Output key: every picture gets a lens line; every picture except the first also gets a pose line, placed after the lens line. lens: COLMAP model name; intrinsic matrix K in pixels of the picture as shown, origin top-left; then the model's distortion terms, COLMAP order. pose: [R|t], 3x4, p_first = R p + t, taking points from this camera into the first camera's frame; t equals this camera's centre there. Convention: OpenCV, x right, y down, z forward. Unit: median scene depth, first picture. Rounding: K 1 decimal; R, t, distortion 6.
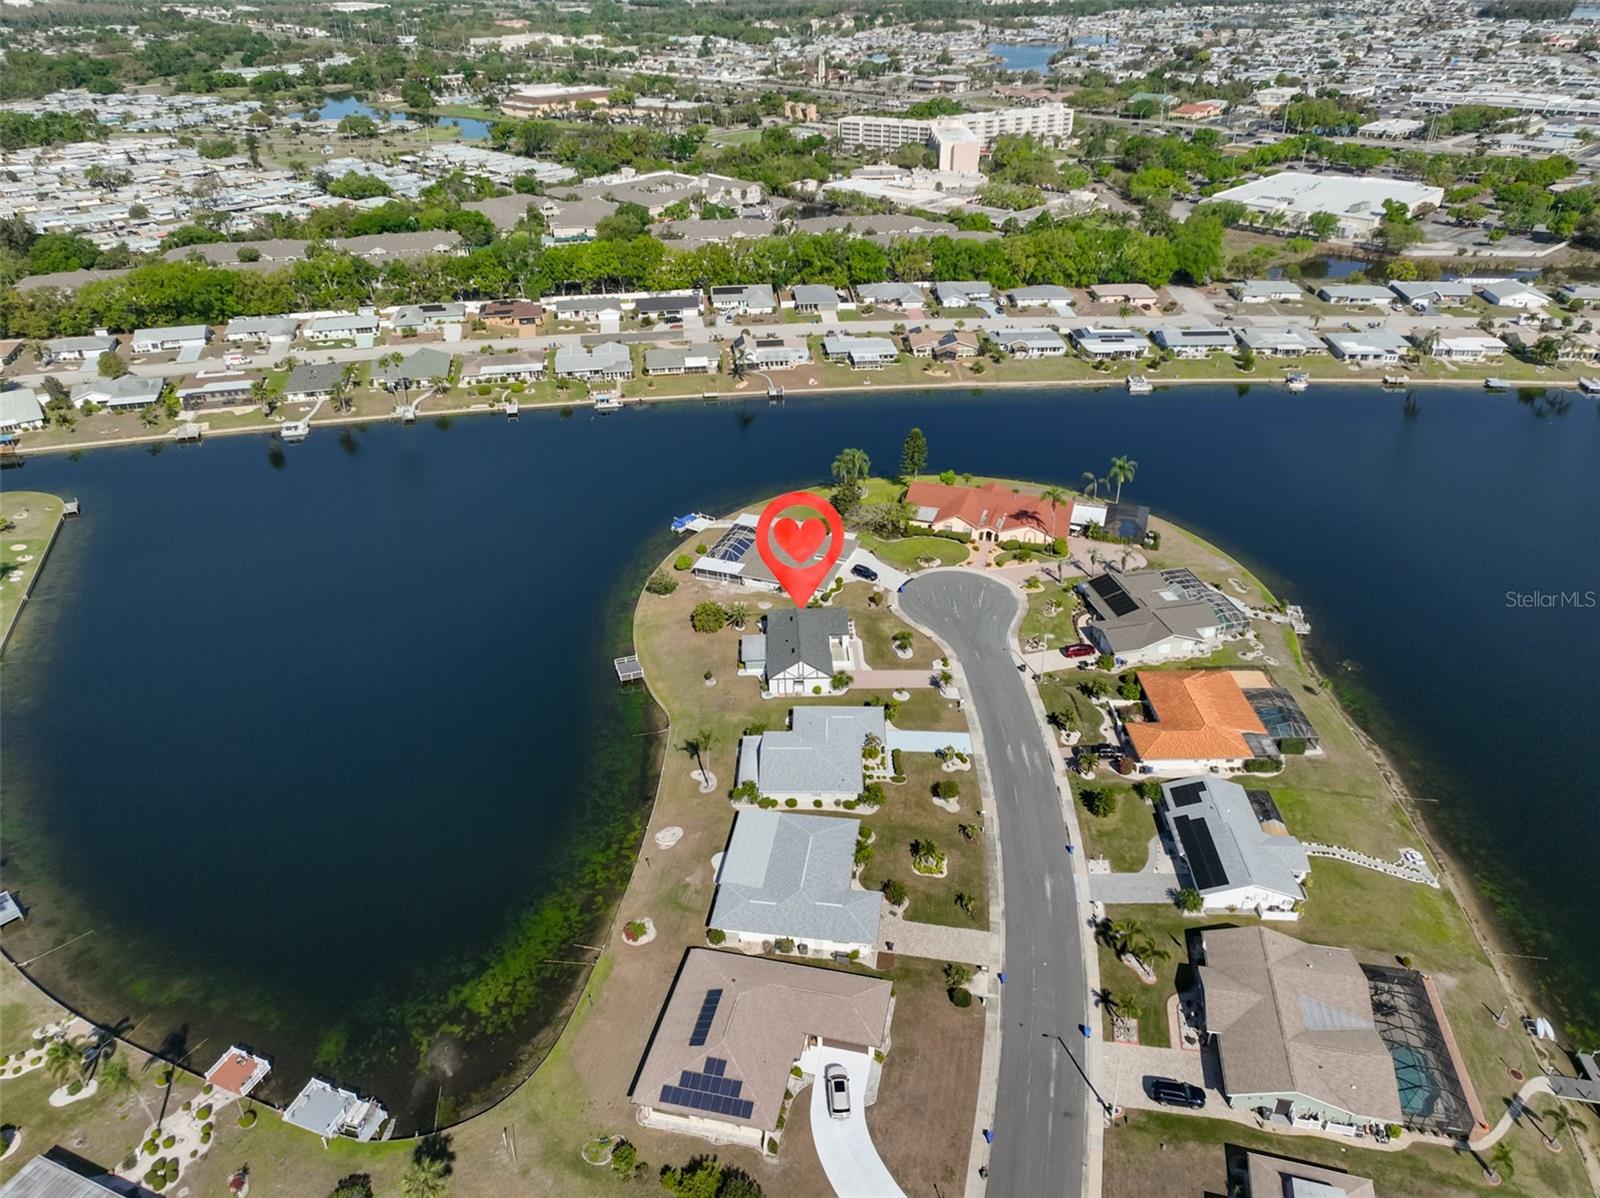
lens RADIAL K [[1114.5, 0, 800.0], [0, 1114.5, 599.0], [0, 0, 1]] dist [0.000914, 0.001126]
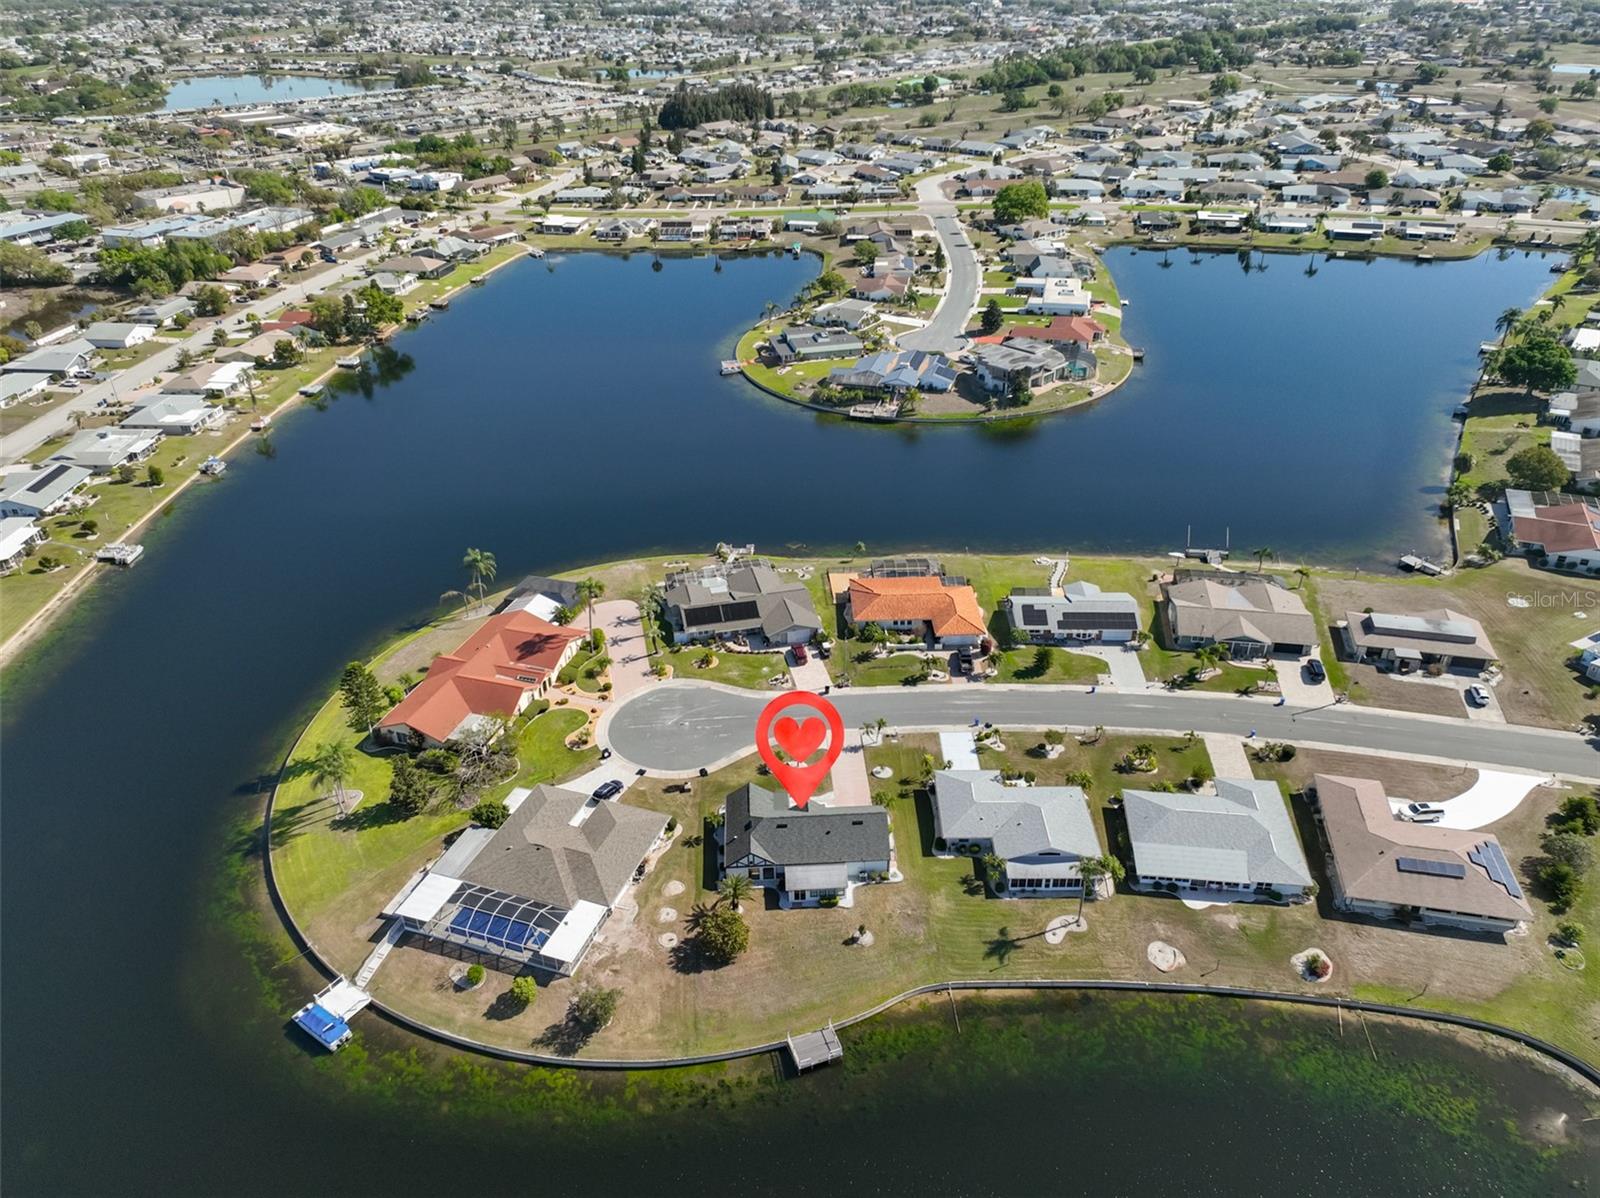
lens RADIAL K [[1114.5, 0, 800.0], [0, 1114.5, 599.0], [0, 0, 1]] dist [0.000914, 0.001126]
pose [[-0.015927, -0.493957, 0.869340, -0.626814], [0.515983, 0.740676, 0.430303, -0.442325], [-0.856451, 0.455419, 0.243077, 0.771831]]
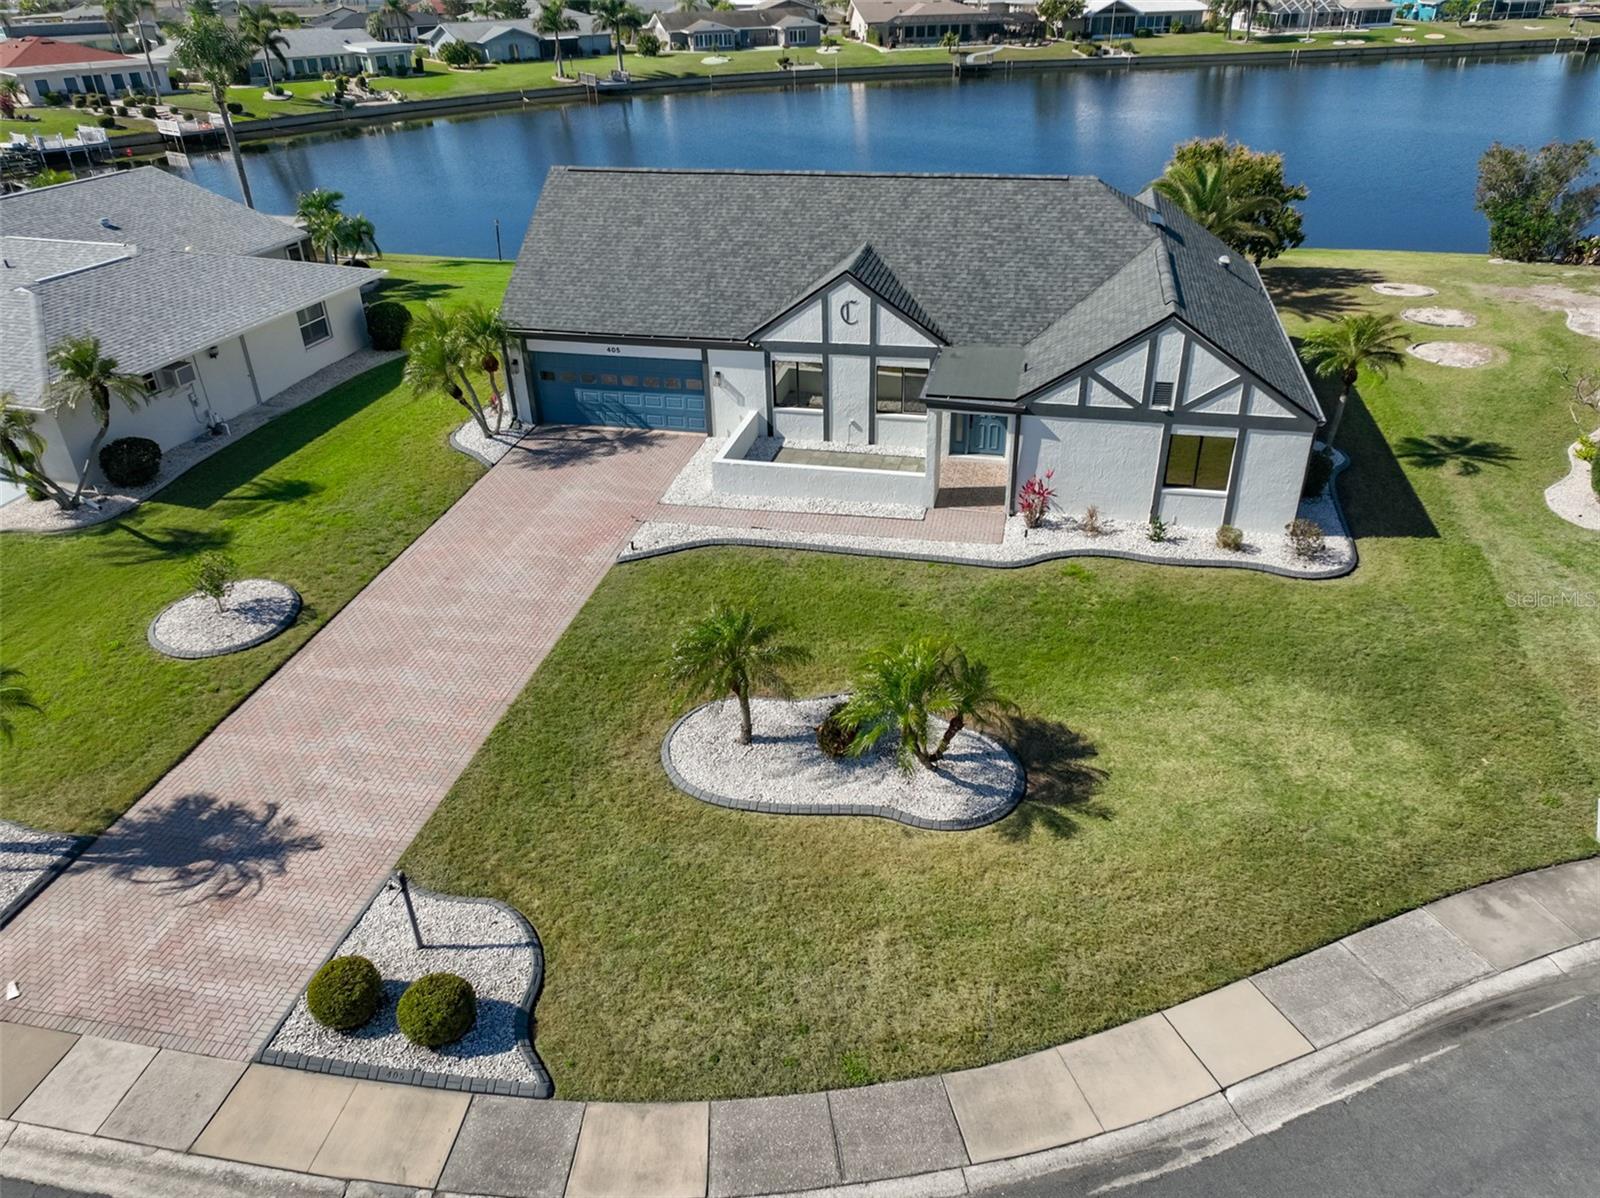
lens RADIAL K [[1114.5, 0, 800.0], [0, 1114.5, 599.0], [0, 0, 1]] dist [0.000914, 0.001126]
pose [[-0.259933, 0.504735, -0.823212, 0.180976], [-0.463746, 0.682515, 0.564900, -0.022797], [0.846979, 0.528598, 0.056661, 1.048441]]
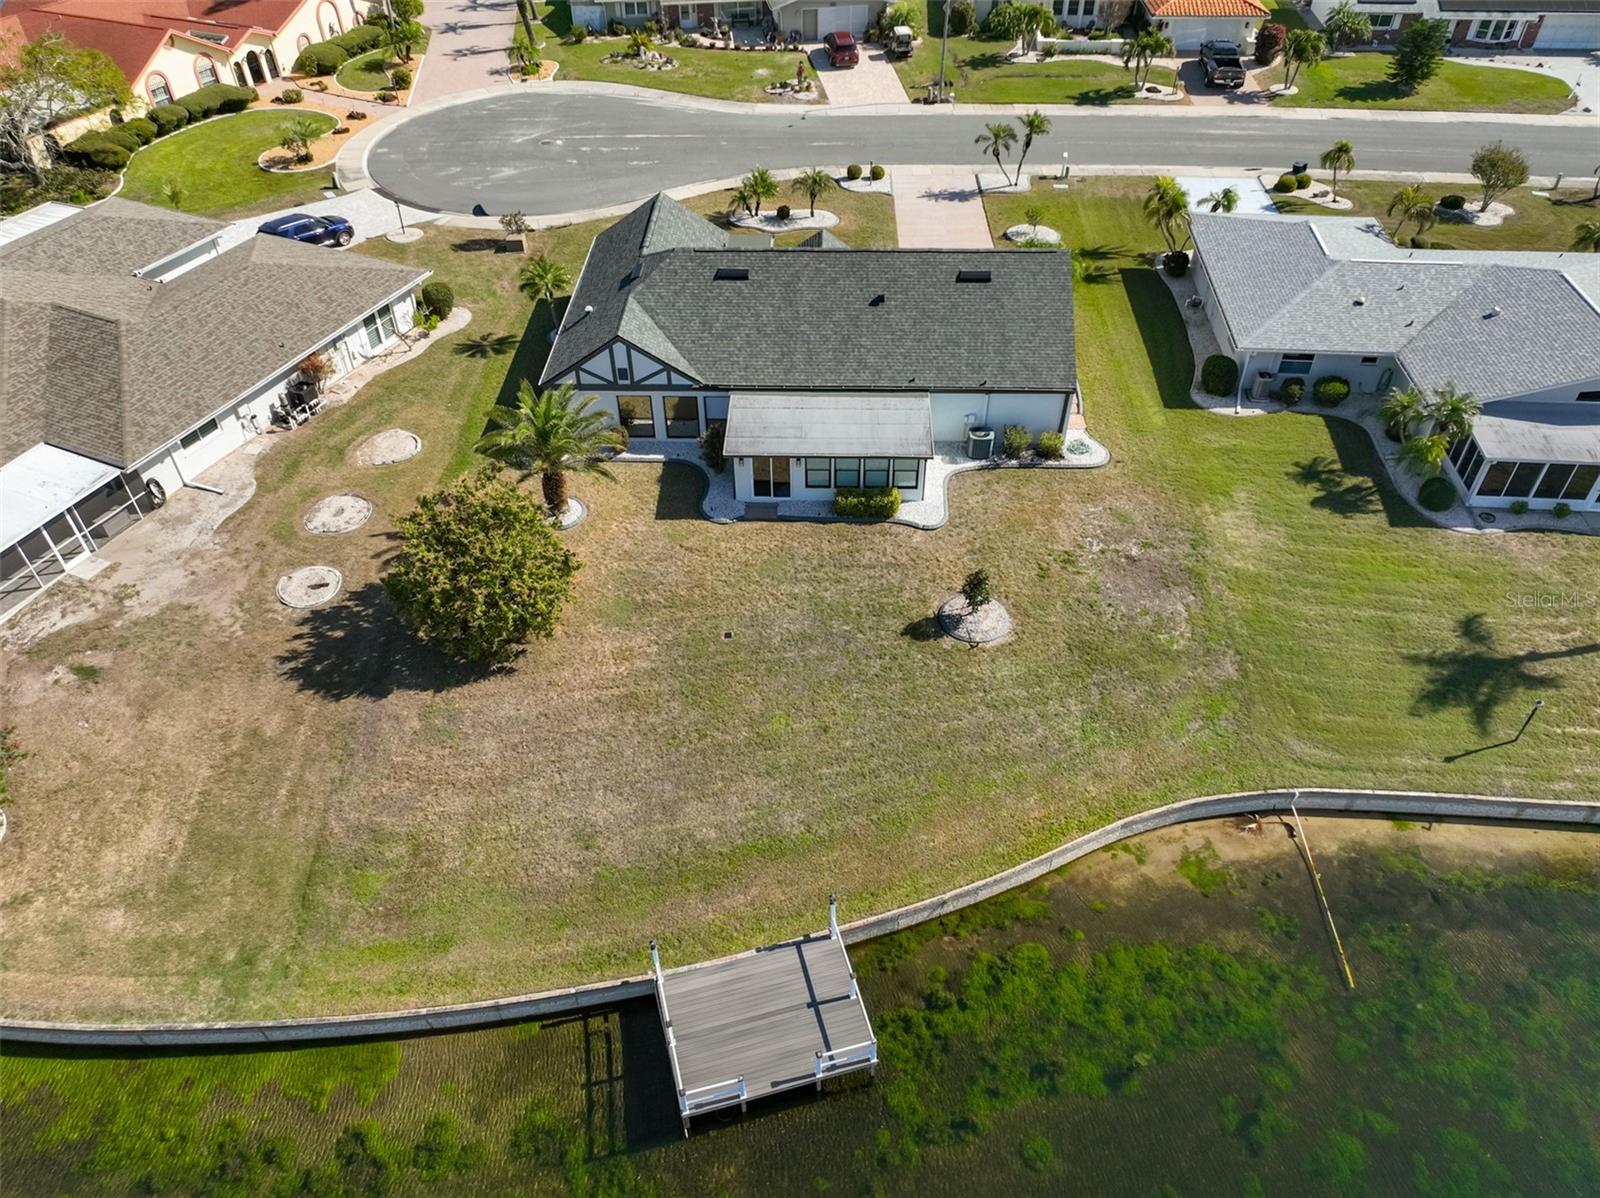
lens RADIAL K [[1114.5, 0, 800.0], [0, 1114.5, 599.0], [0, 0, 1]] dist [0.000914, 0.001126]
pose [[0.060537, -0.660393, 0.748476, -0.245209], [0.506859, 0.666320, 0.546910, -0.062898], [-0.859900, 0.346264, 0.375063, 0.970642]]
